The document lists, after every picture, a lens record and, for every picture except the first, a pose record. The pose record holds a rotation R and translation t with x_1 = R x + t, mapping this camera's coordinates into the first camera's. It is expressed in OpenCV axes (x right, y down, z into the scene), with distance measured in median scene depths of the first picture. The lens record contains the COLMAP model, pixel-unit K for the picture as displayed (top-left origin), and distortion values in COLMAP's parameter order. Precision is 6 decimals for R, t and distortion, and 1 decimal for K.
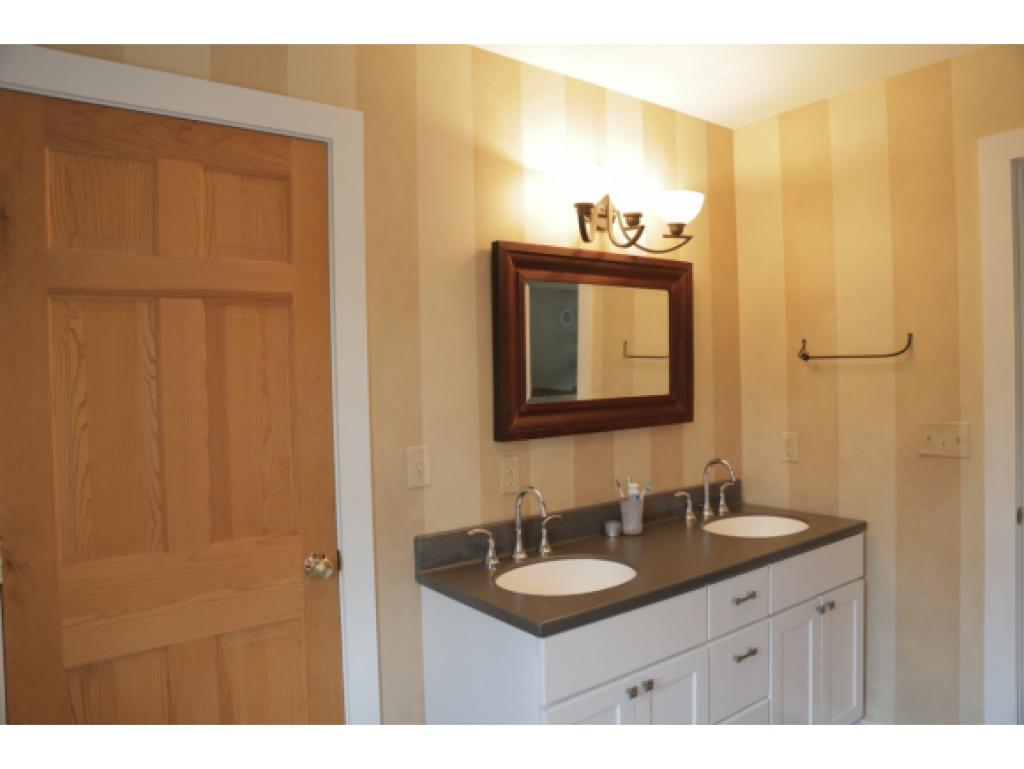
lens RADIAL K [[698.8, 0, 514.7], [0, 698.8, 381.6], [0, 0, 1]] dist [-0.124603, 0.074615]
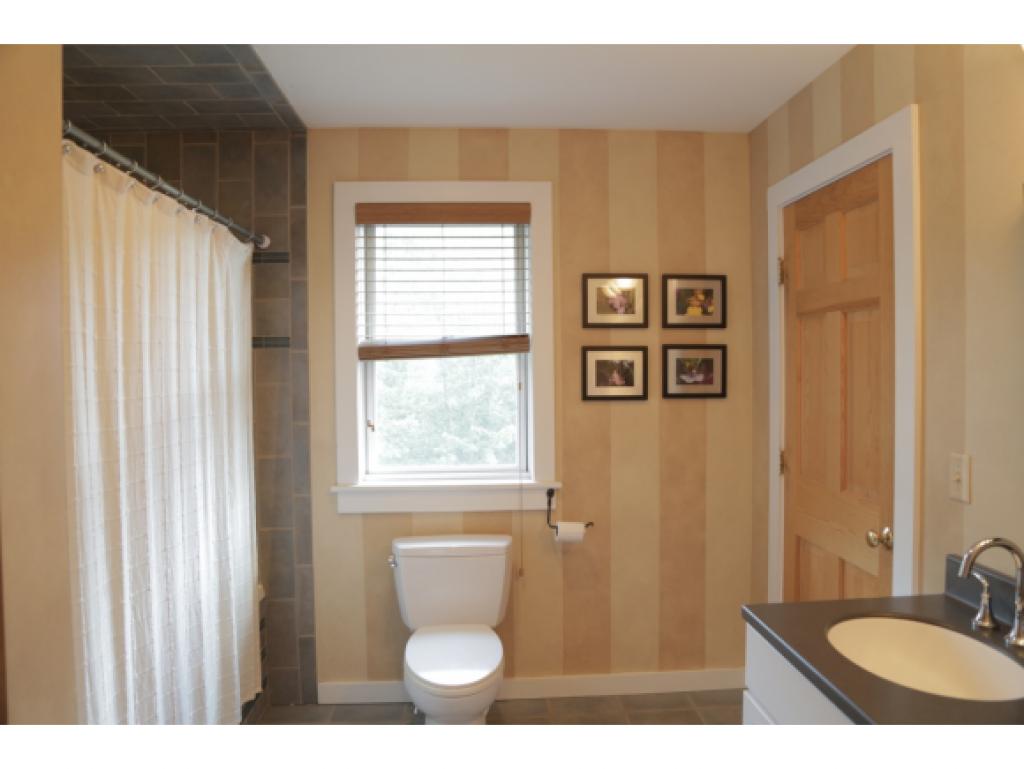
lens RADIAL K [[698.8, 0, 514.7], [0, 698.8, 381.6], [0, 0, 1]] dist [-0.124603, 0.074615]
pose [[-0.501584, 0.036476, -0.864340, 0.936568], [-0.014951, 0.998596, 0.050818, -0.033826], [0.864980, 0.038412, -0.500334, 1.012779]]
